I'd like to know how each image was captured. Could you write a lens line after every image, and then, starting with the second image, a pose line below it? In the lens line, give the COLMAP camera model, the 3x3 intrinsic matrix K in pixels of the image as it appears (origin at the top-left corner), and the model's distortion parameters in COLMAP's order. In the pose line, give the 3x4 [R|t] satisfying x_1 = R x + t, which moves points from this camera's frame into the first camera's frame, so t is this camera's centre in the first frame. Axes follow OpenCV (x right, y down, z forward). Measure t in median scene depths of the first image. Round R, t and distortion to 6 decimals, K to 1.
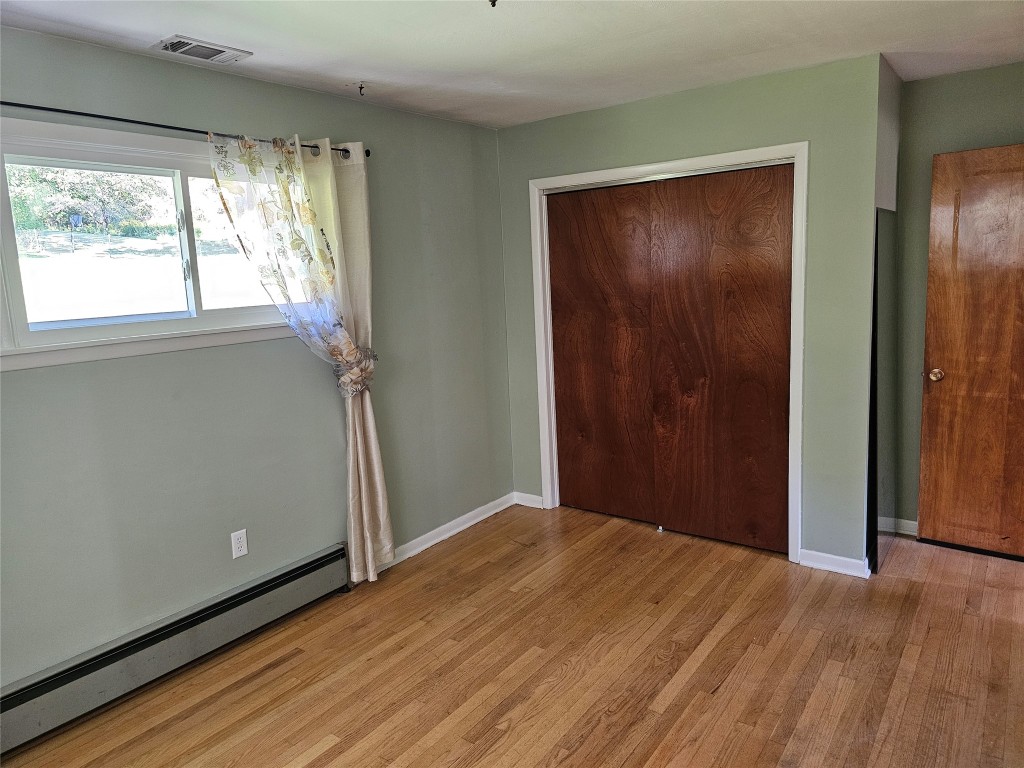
lens RADIAL K [[680.9, 0, 510.4], [0, 680.9, 378.5], [0, 0, 1]] dist [0.071944, -0.071176]
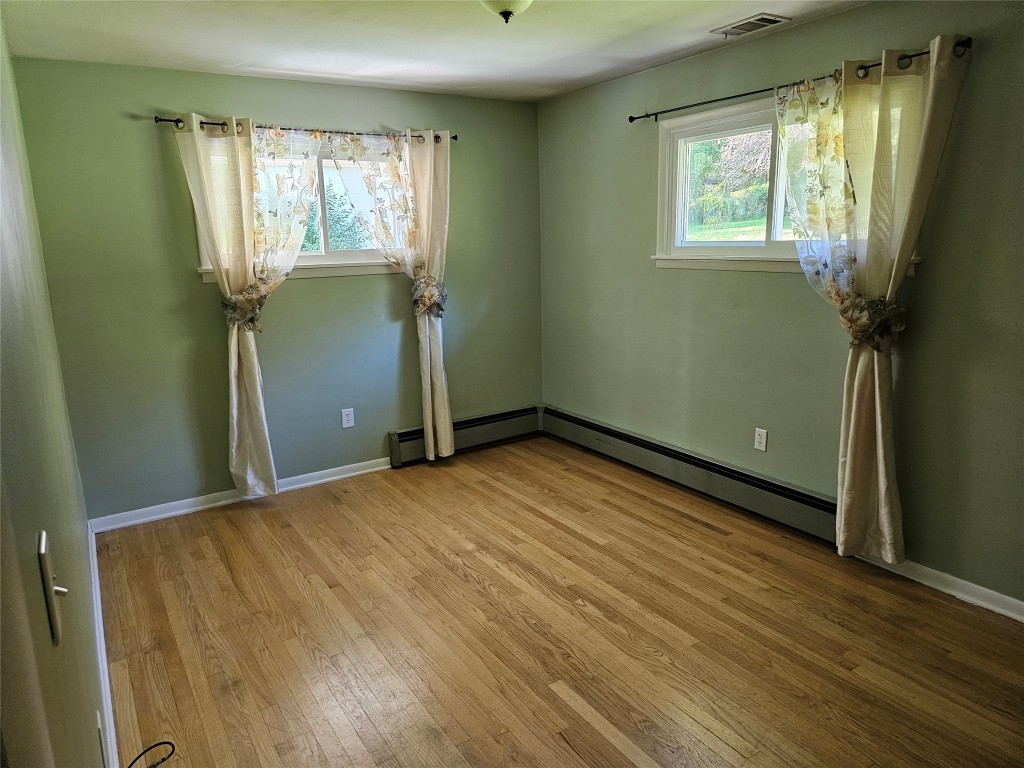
lens RADIAL K [[680.9, 0, 510.4], [0, 680.9, 378.5], [0, 0, 1]] dist [0.071944, -0.071176]
pose [[-0.341022, 0.245123, -0.907534, 0.891940], [-0.111839, 0.947970, 0.298070, -0.184771], [0.933379, 0.203146, -0.295864, 1.012022]]
